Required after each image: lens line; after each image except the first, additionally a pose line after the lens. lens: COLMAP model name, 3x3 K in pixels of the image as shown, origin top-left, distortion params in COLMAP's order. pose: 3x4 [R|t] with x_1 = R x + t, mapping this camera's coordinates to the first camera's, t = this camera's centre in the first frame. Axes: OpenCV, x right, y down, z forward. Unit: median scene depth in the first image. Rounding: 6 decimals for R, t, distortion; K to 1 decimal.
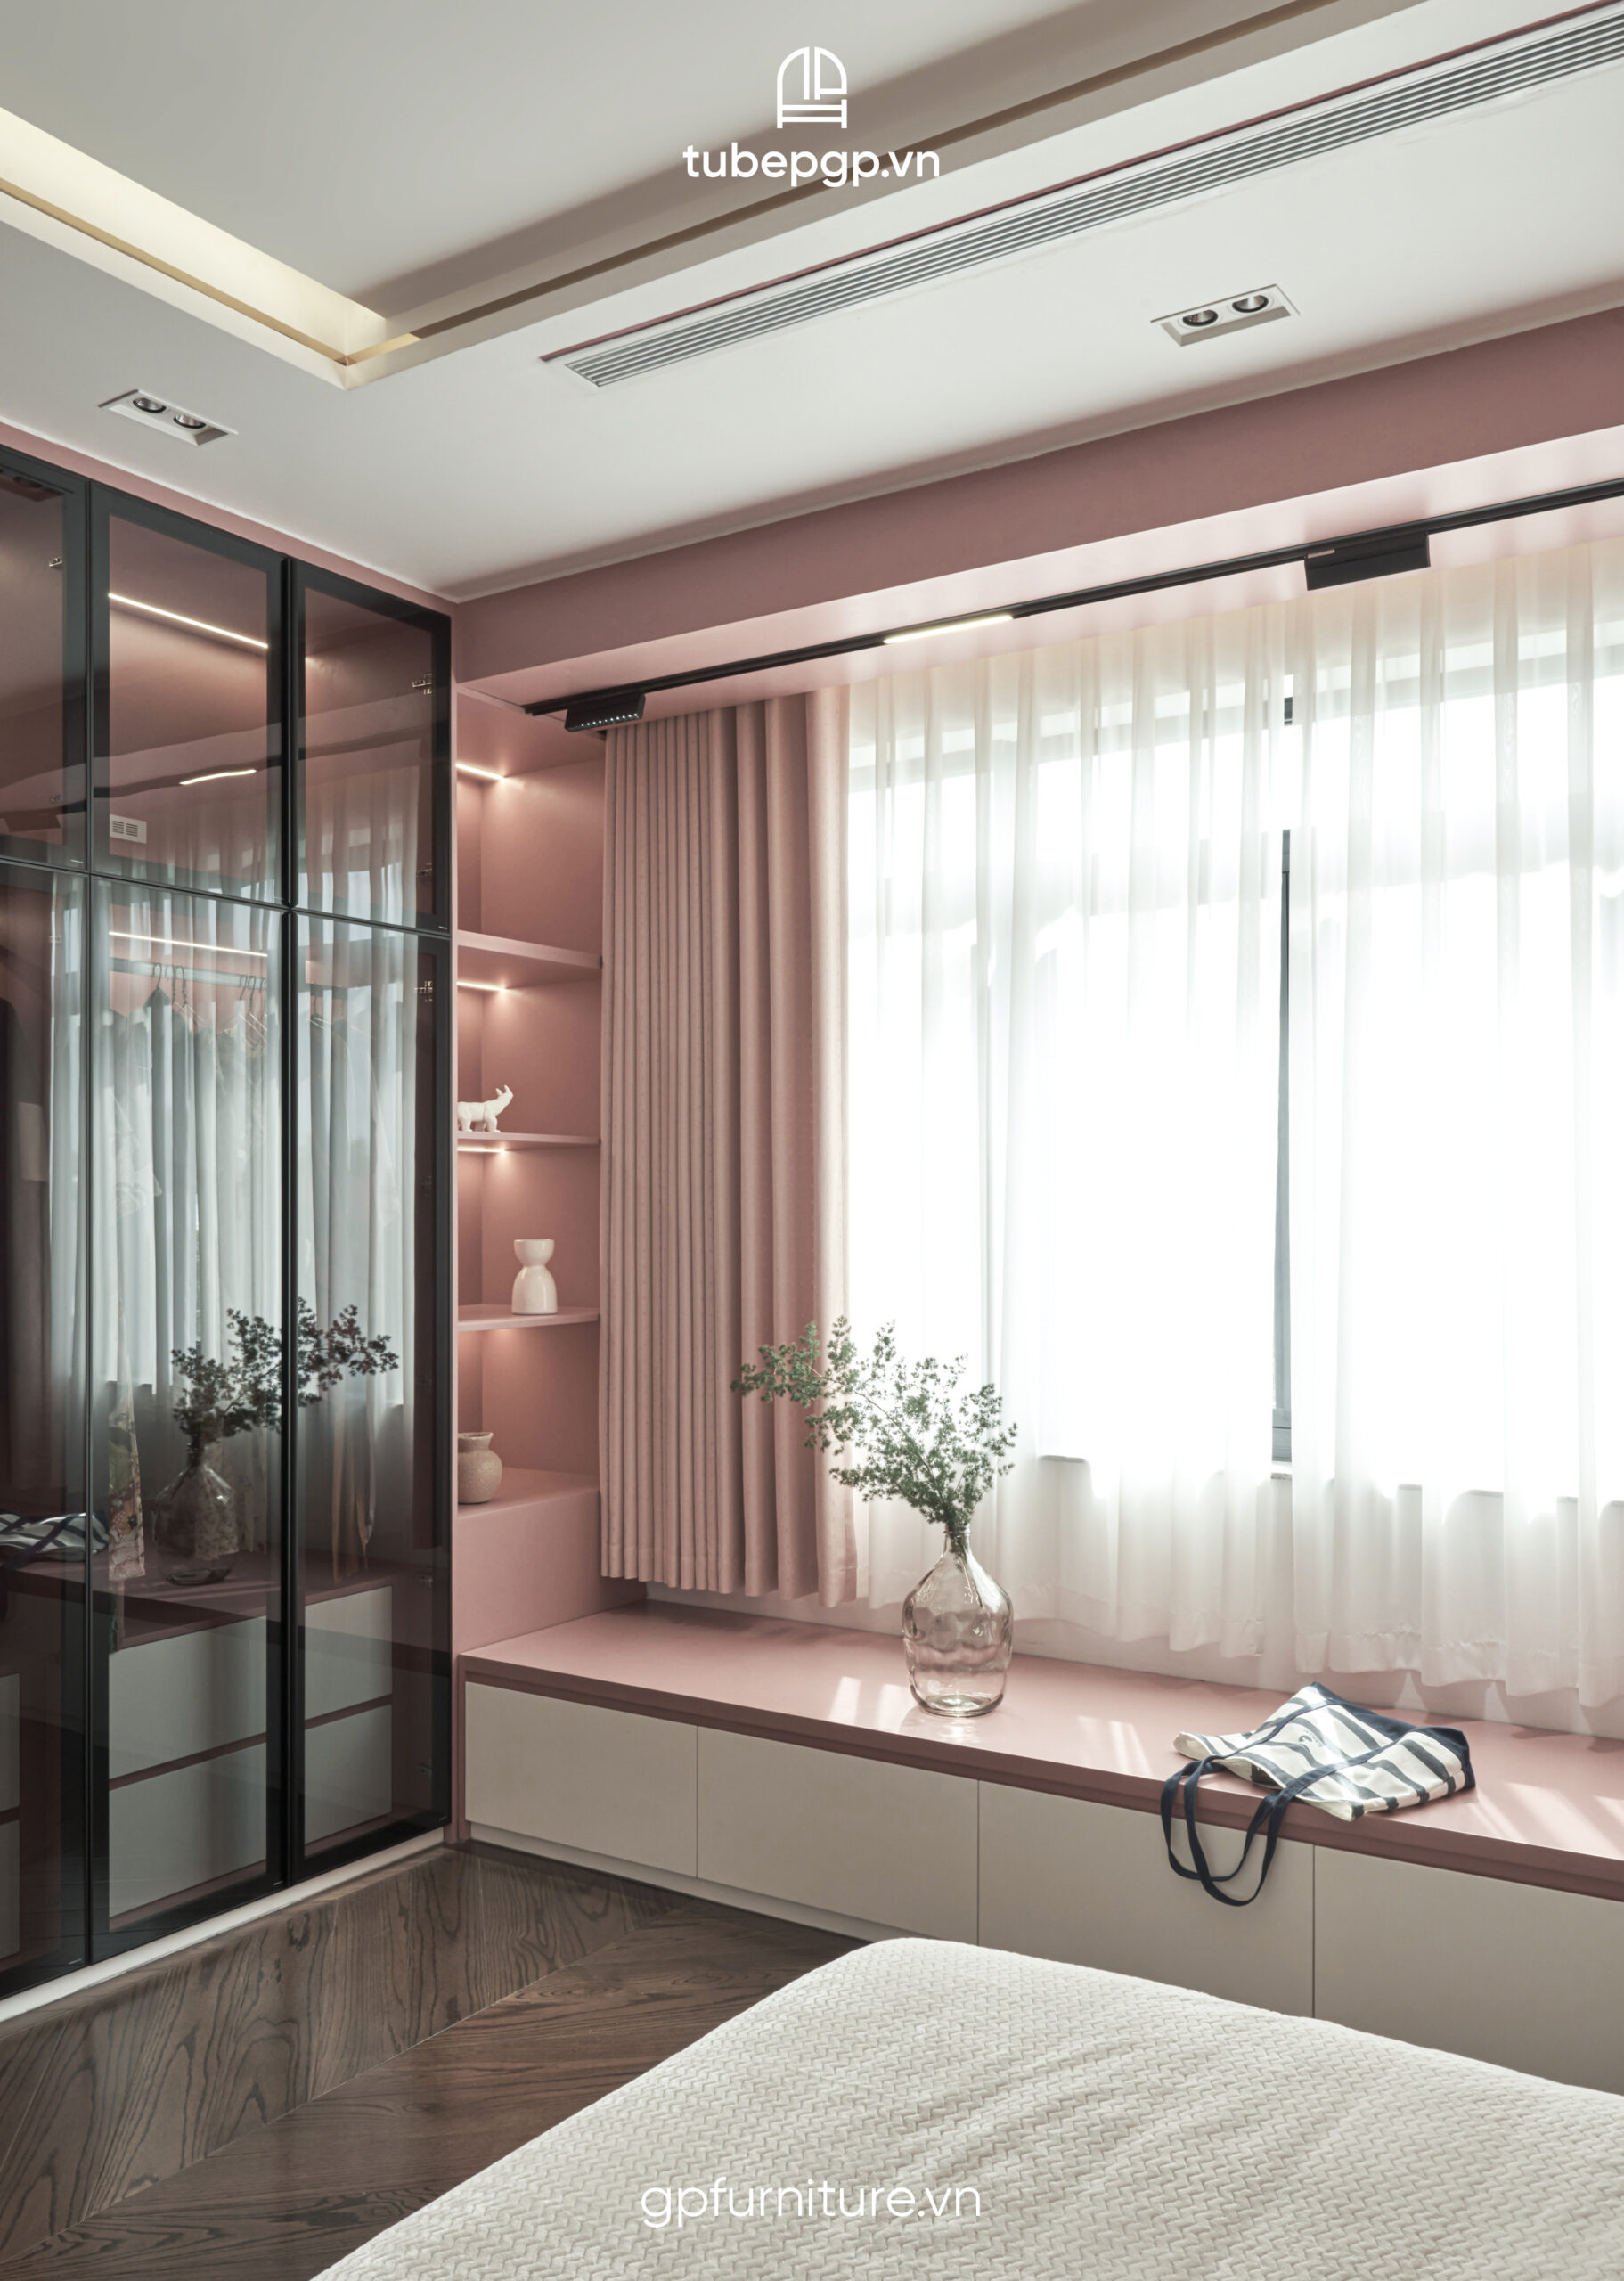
lens RADIAL K [[1786.5, 0, 822.0], [0, 1786.5, 1187.8], [0, 0, 1]] dist [-0.010433, -0.000659]
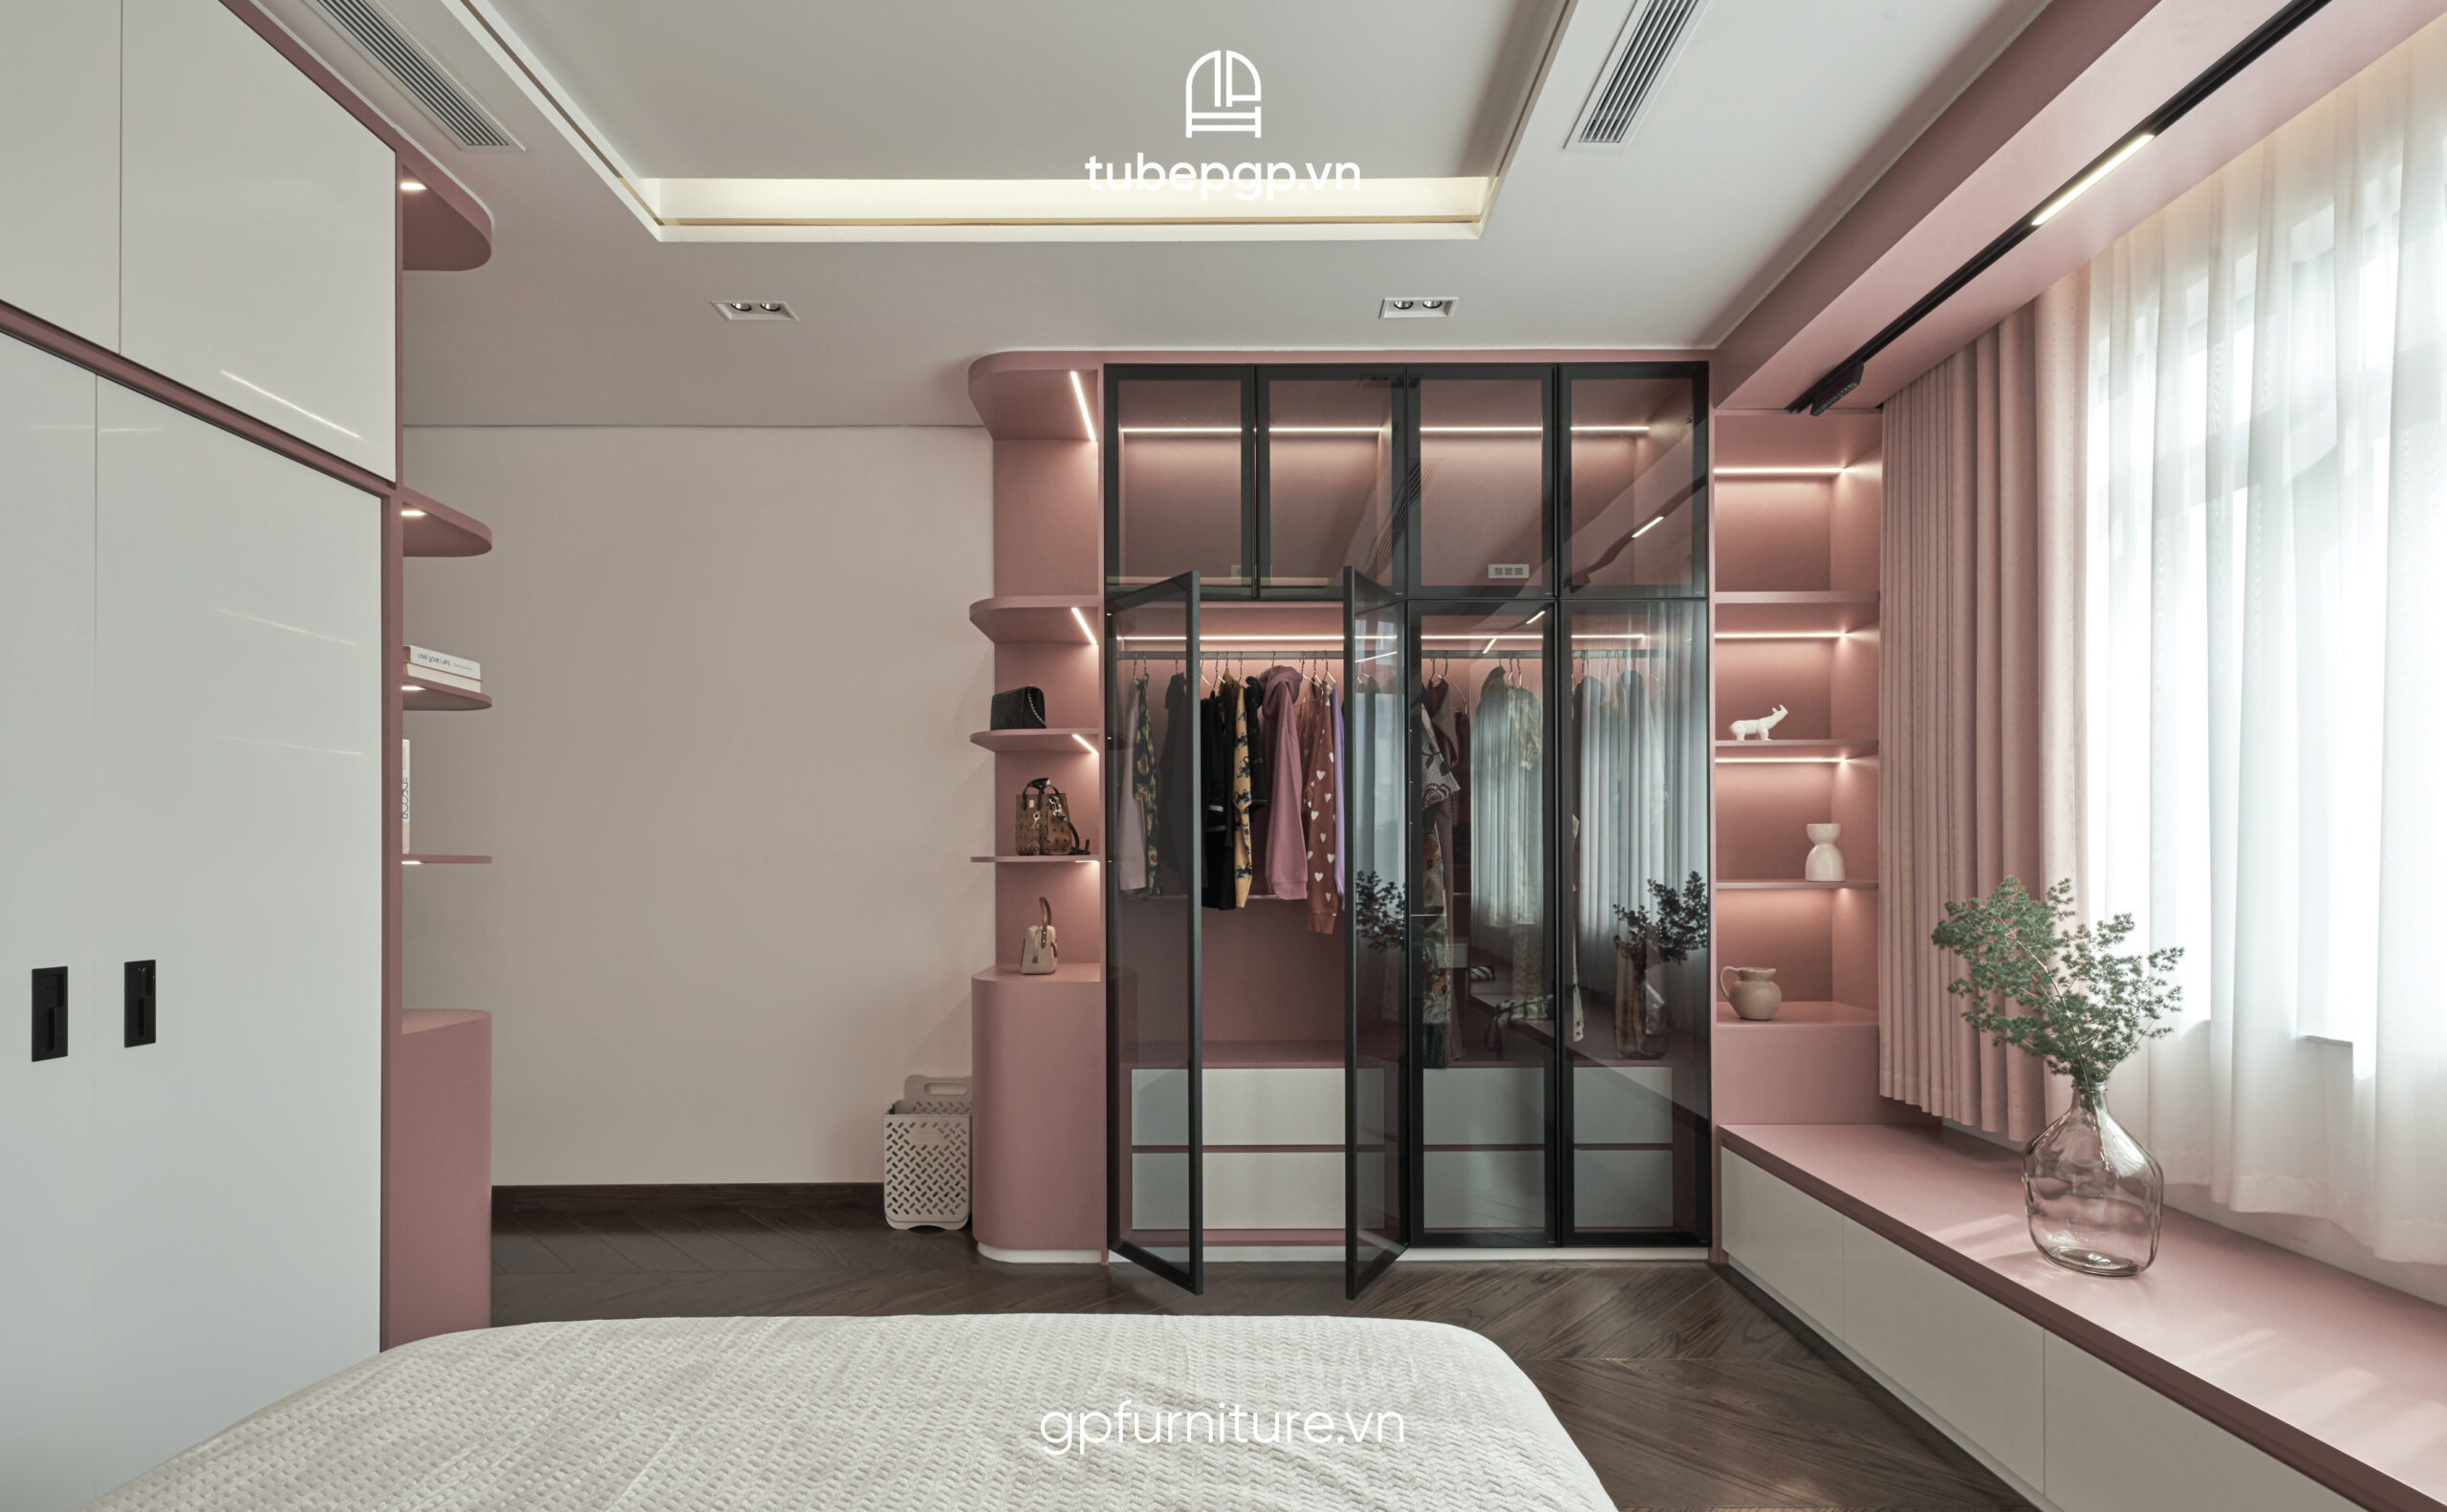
lens RADIAL K [[1100.8, 0, 1229.8], [0, 1100.8, 859.7], [0, 0, 1]] dist [0.009872, -0.000298]
pose [[0.549982, -0.003608, -0.835168, 0.314140], [0.014387, 0.999883, 0.005154, 0.052731], [0.835052, -0.014850, 0.549970, 0.247884]]
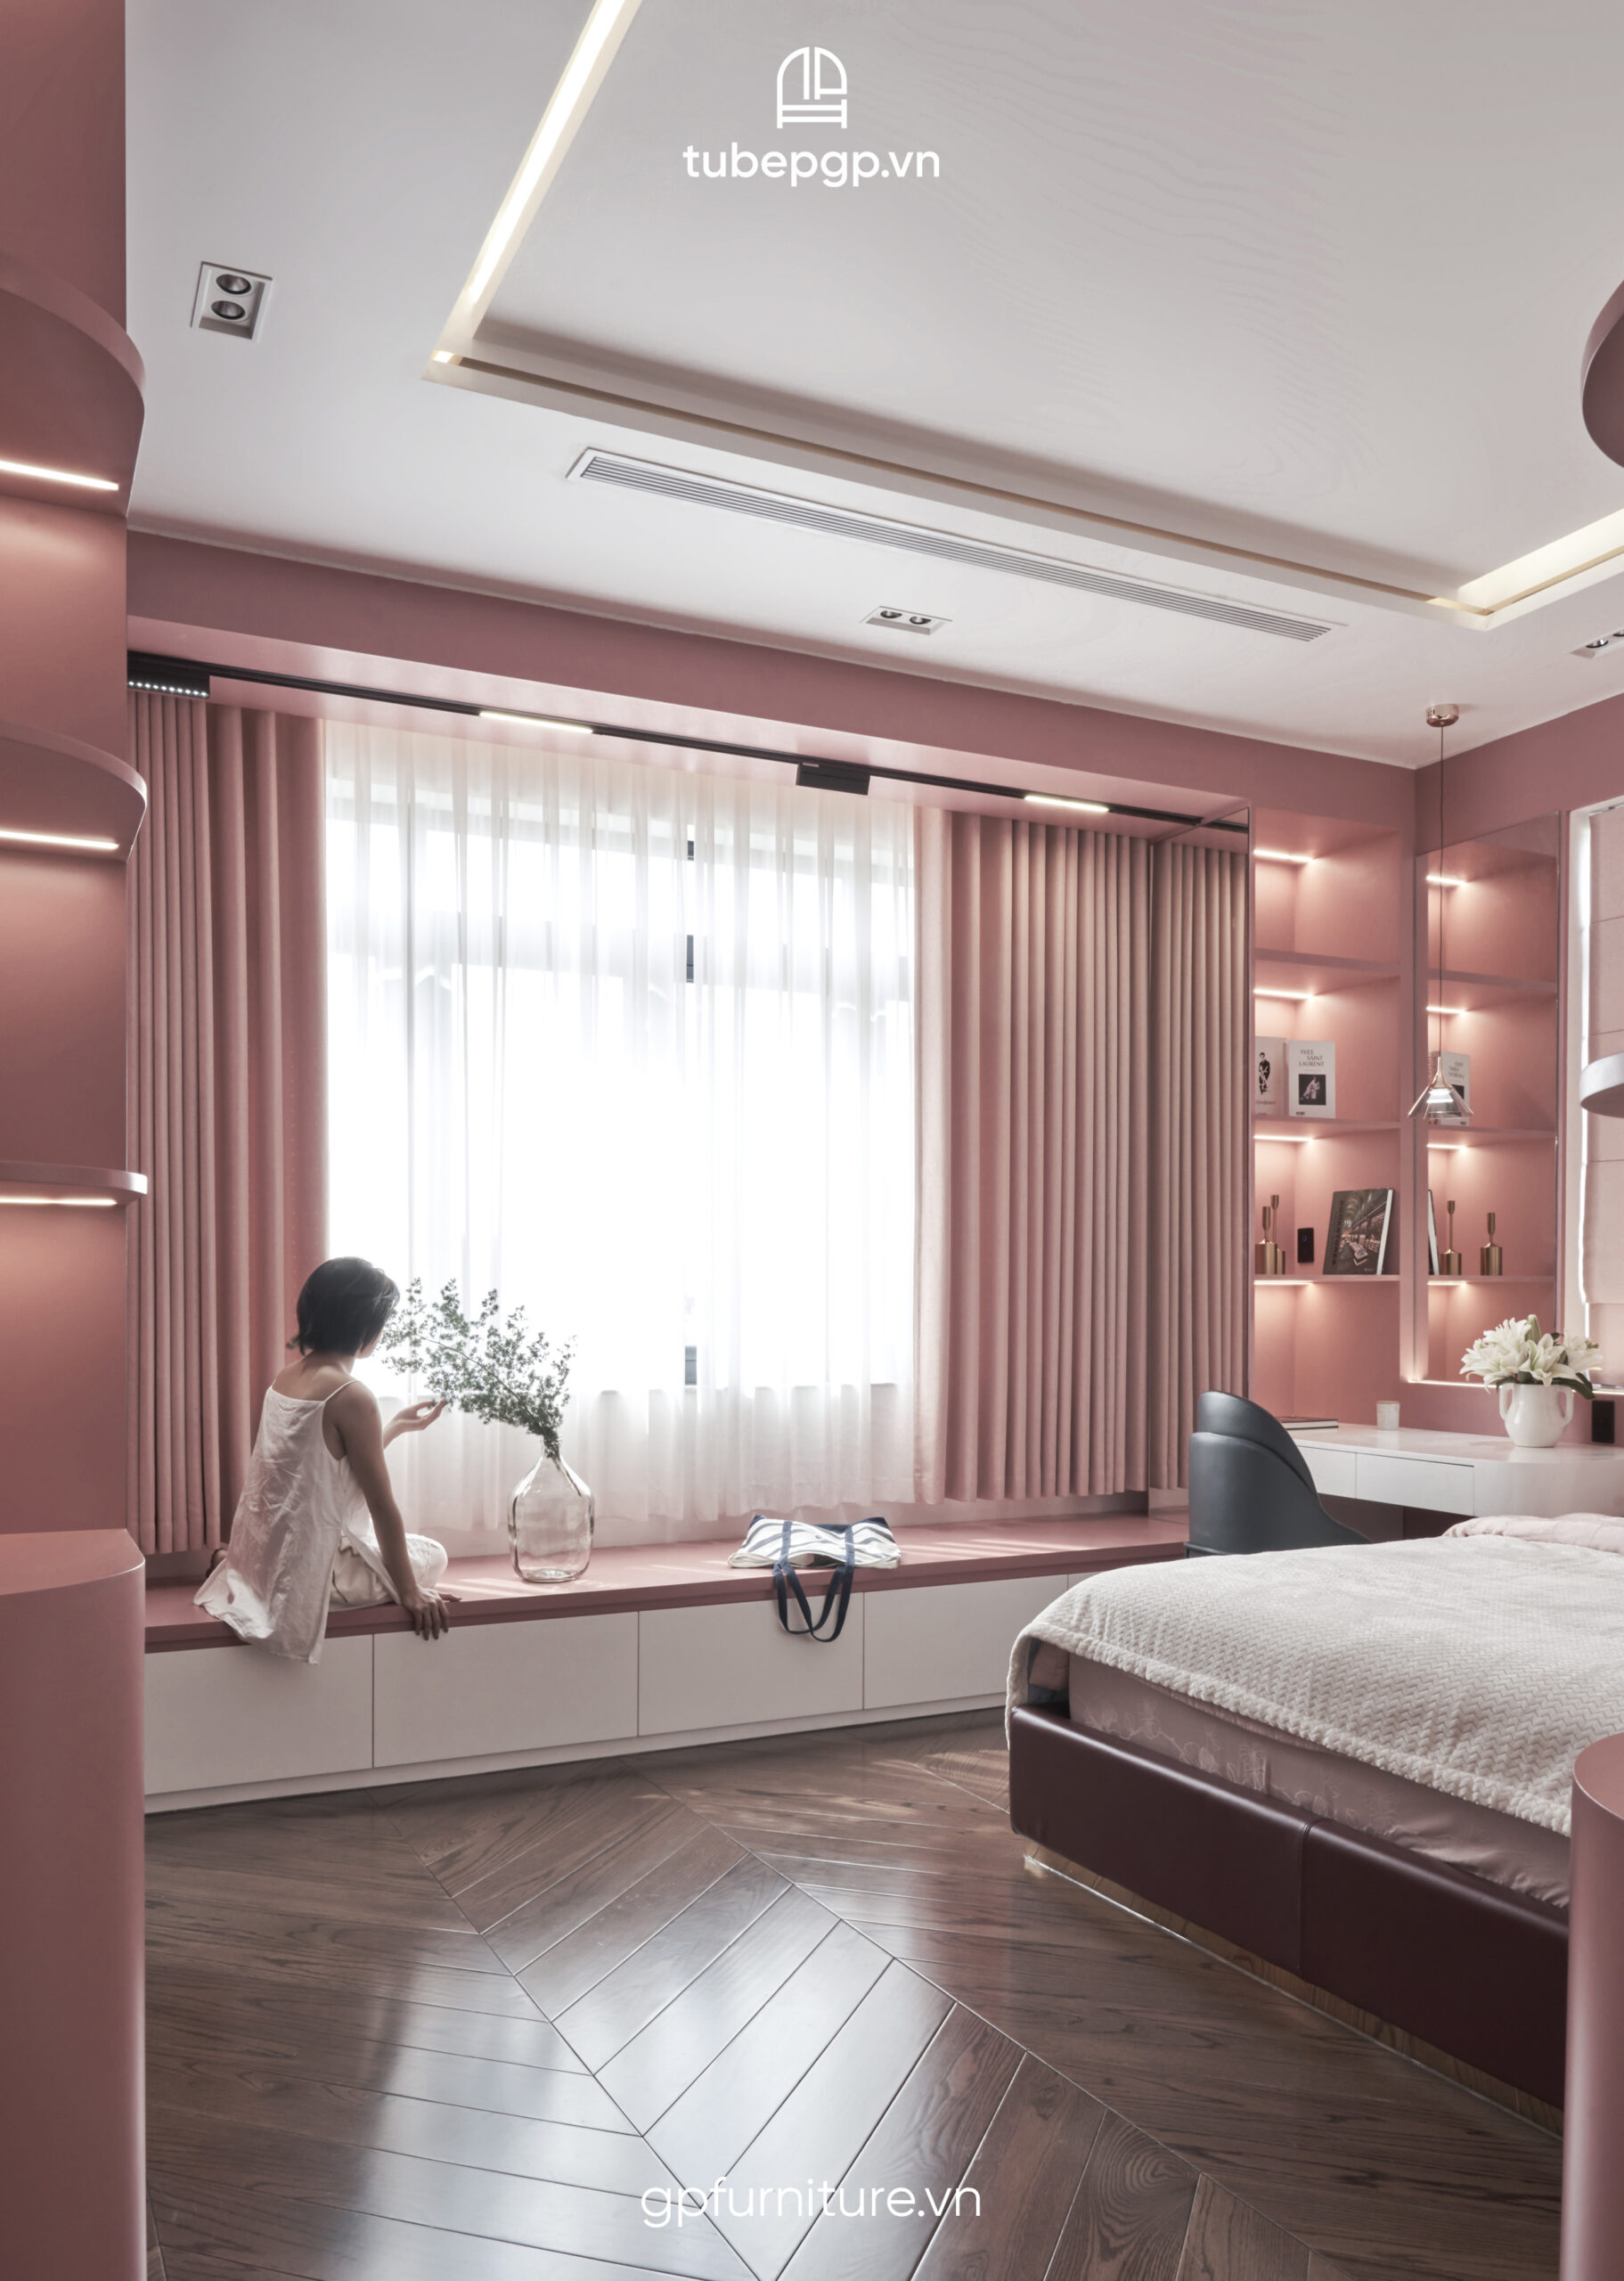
lens RADIAL K [[1693.5, 0, 810.9], [0, 1693.5, 1304.9], [0, 0, 1]] dist [-0.007374, -0.002845]
pose [[0.522006, 0.002671, 0.852938, -0.816441], [-0.015367, 0.999862, 0.006274, 0.082031], [-0.852804, -0.016382, 0.521975, 0.206364]]
